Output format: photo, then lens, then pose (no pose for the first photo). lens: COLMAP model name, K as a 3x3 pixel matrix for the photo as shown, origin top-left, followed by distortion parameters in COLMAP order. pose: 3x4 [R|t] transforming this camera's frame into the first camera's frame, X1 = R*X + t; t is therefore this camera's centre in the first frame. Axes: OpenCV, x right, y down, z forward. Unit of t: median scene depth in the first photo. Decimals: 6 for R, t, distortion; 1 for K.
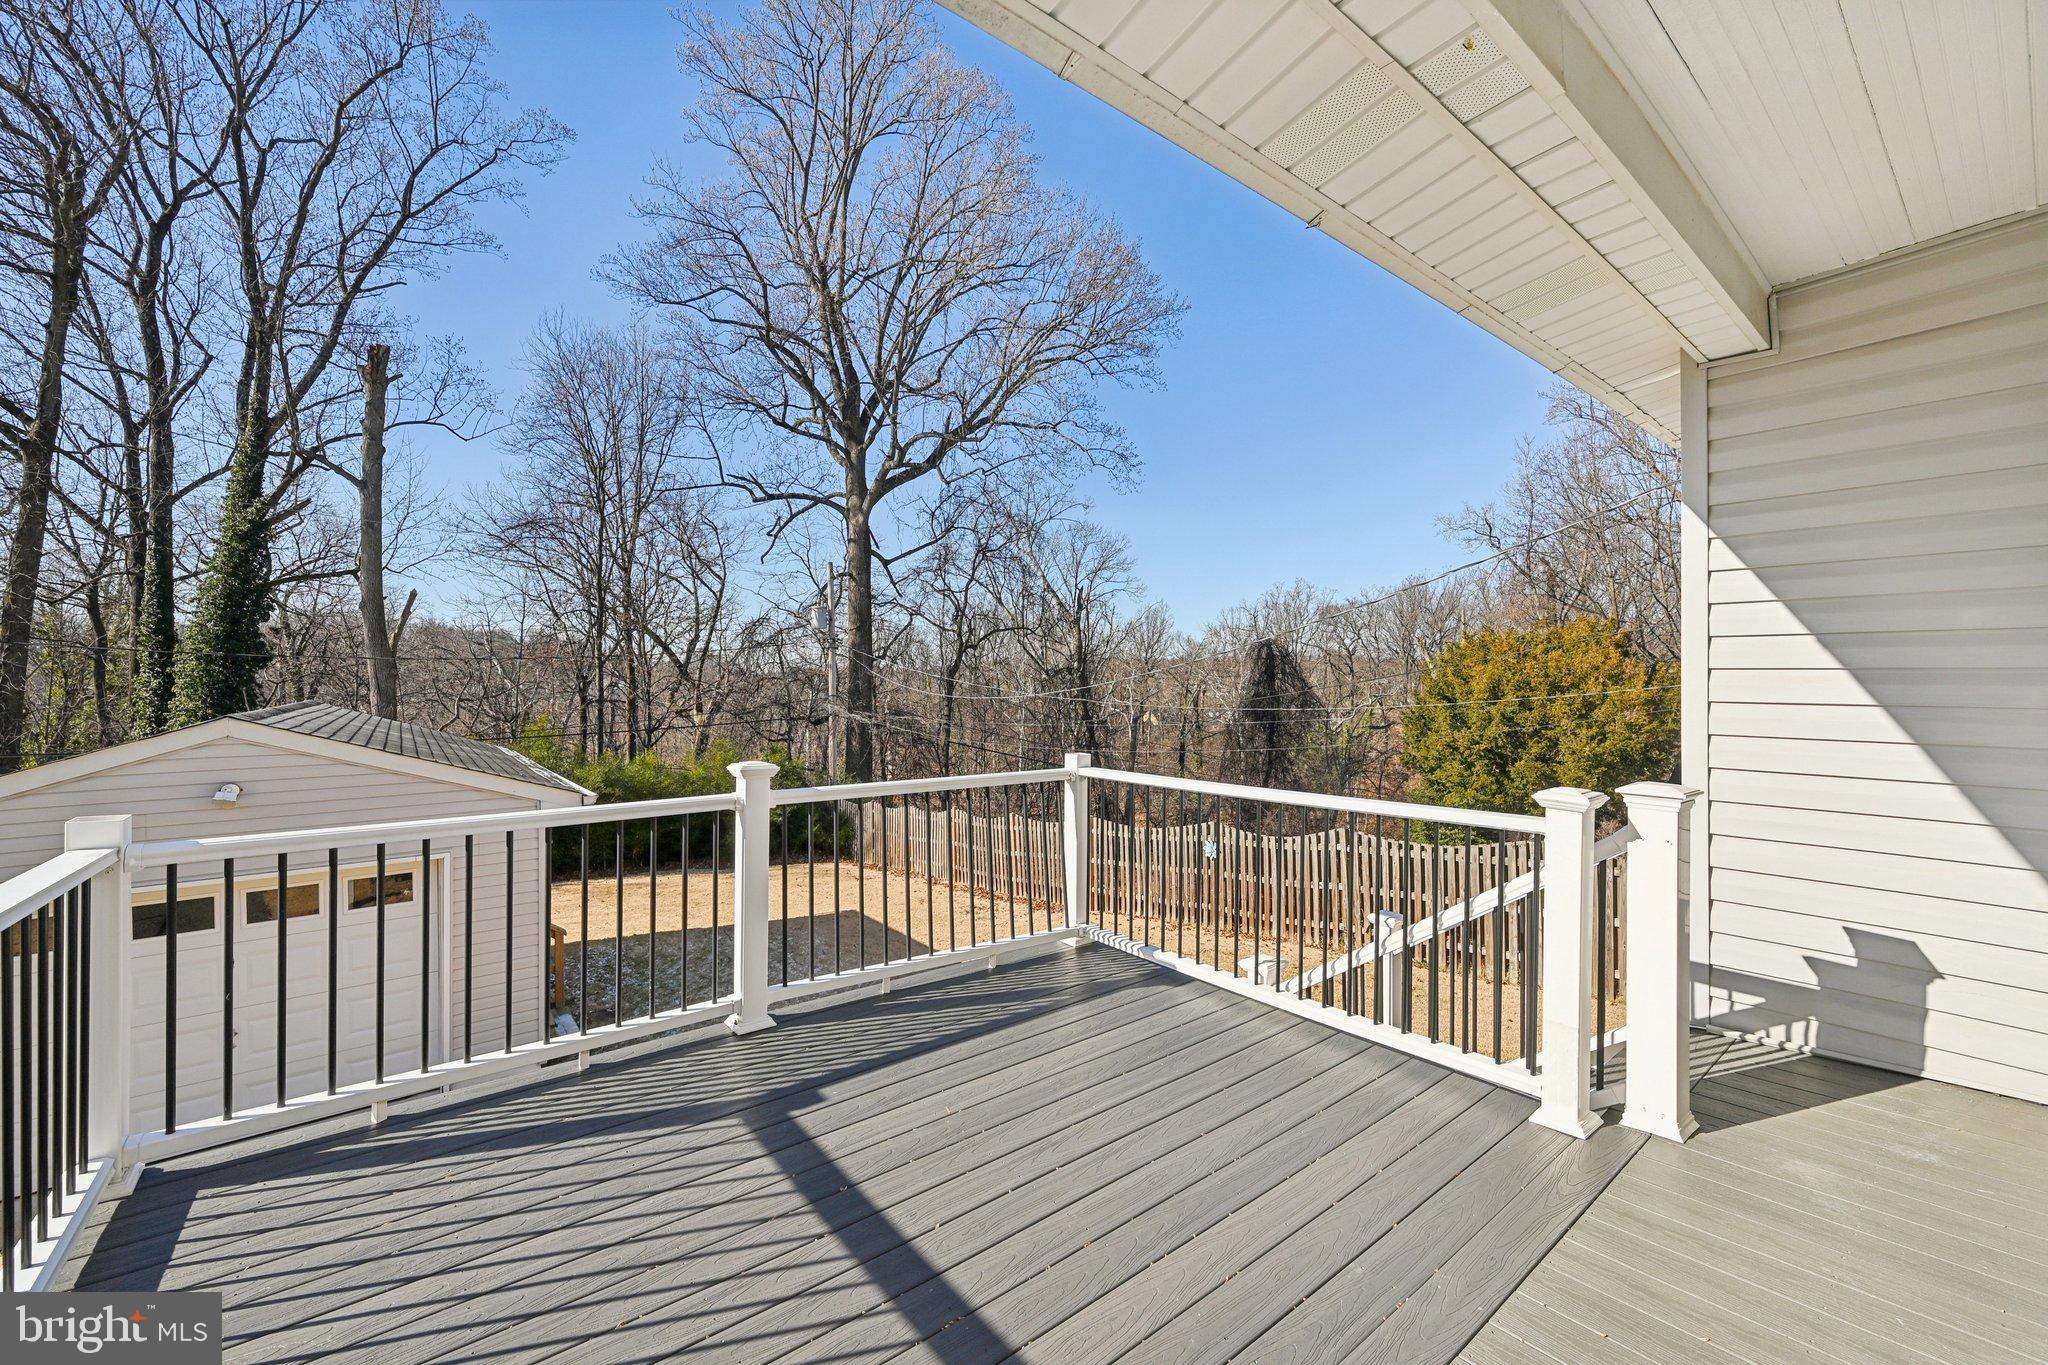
lens RADIAL K [[805.9, 0, 1022.5], [0, 805.9, 698.1], [0, 0, 1]] dist [-0.000844, -0.000053]
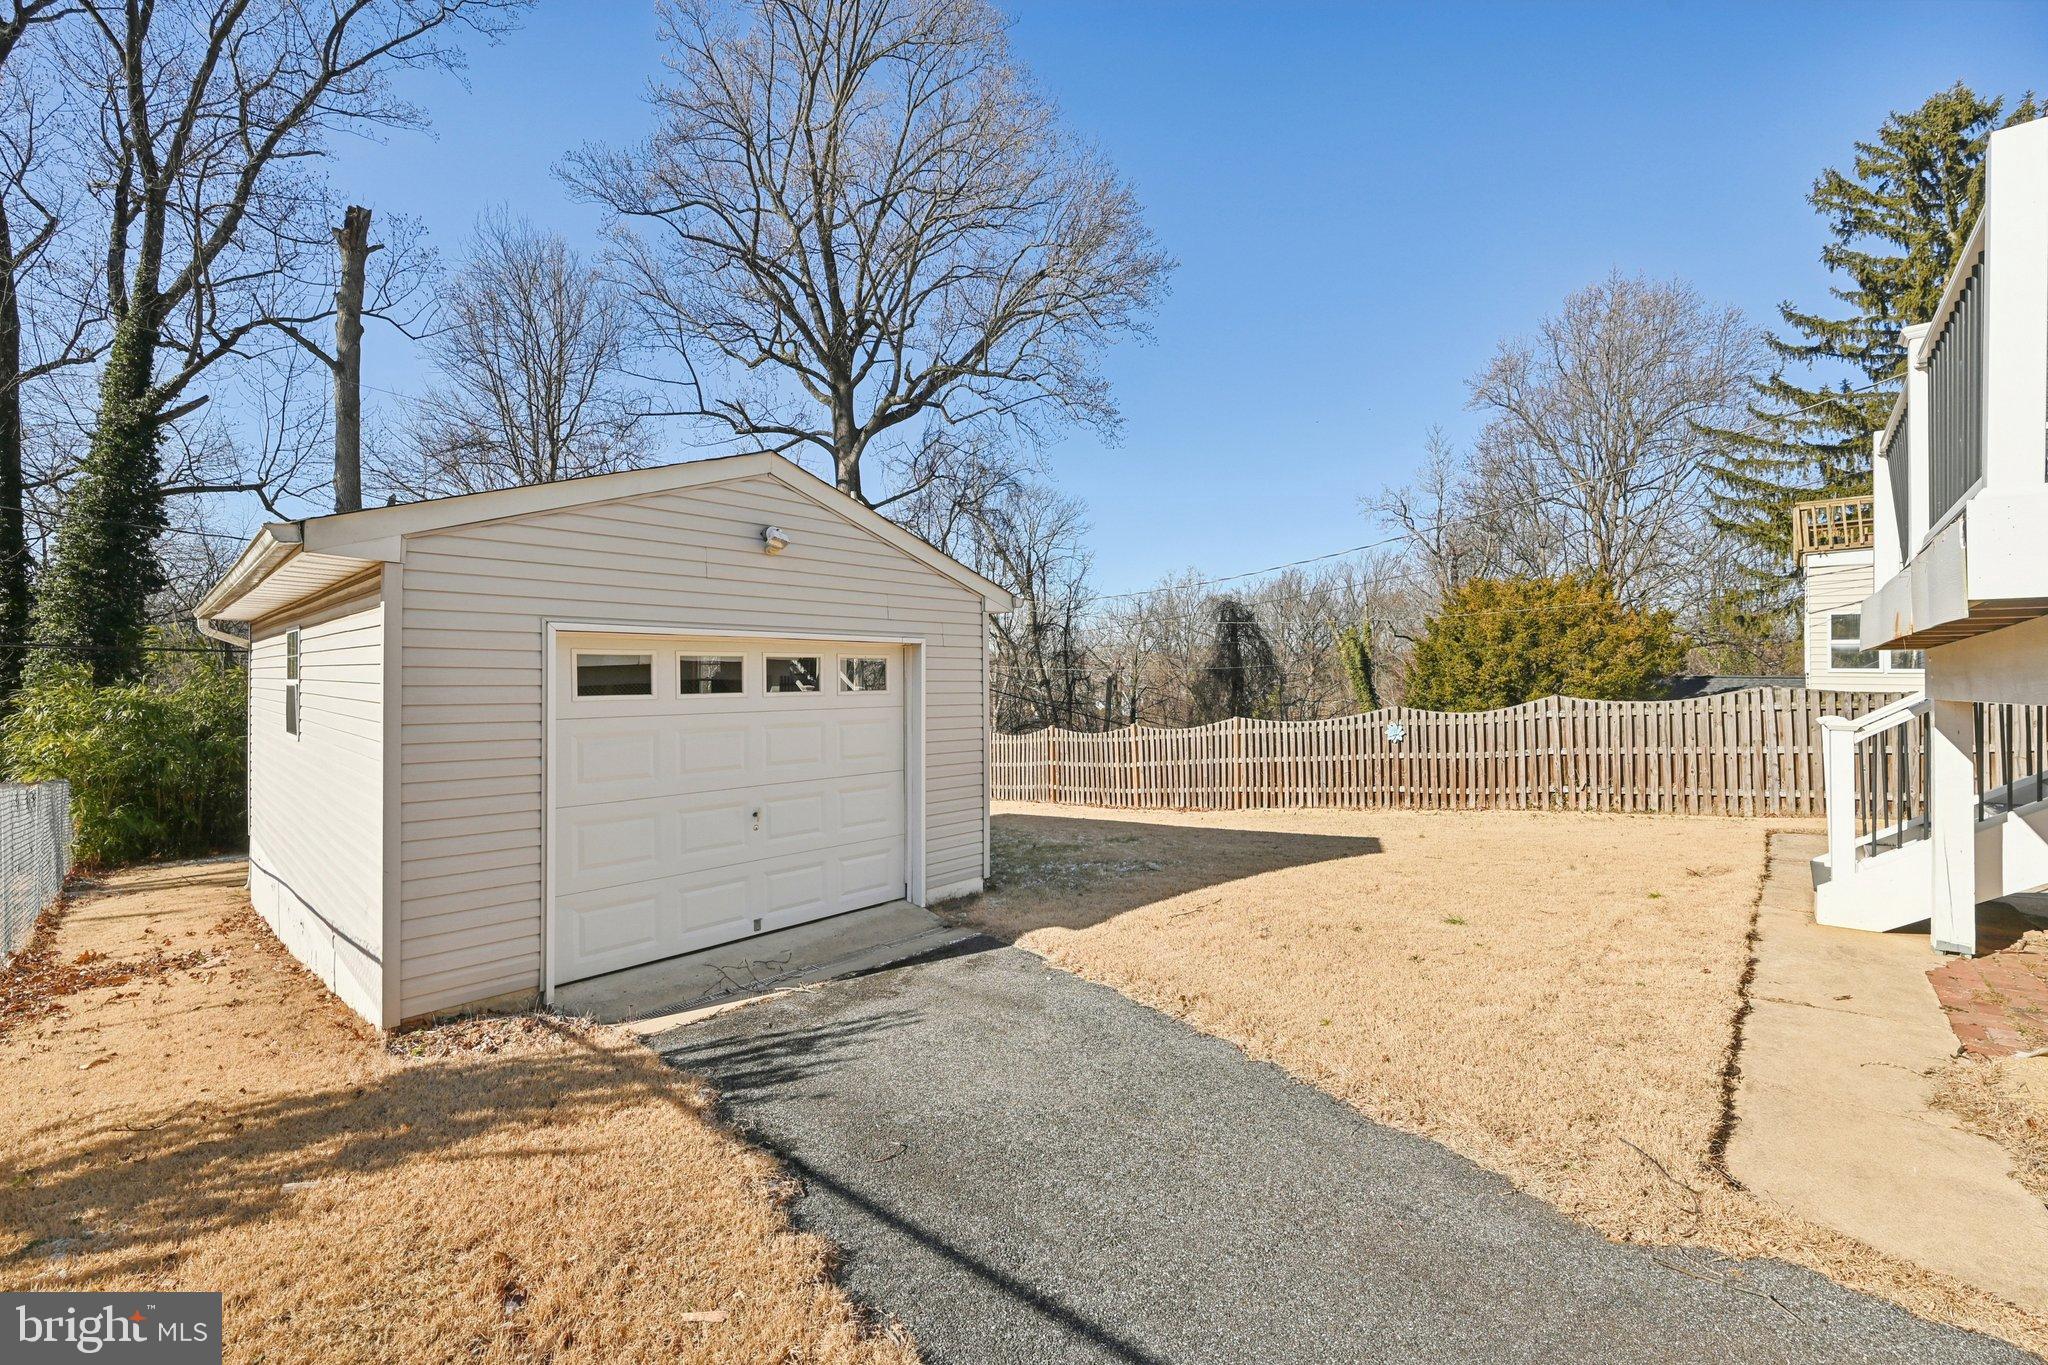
lens RADIAL K [[832.0, 0, 1024.0], [0, 832.0, 682.5], [0, 0, 1]] dist [0.000596, 0.000103]
pose [[0.986942, 0.002007, 0.161065, -0.156406], [0.000079, 0.999916, -0.012949, 0.052970], [-0.161078, 0.012793, 0.986859, 0.008810]]
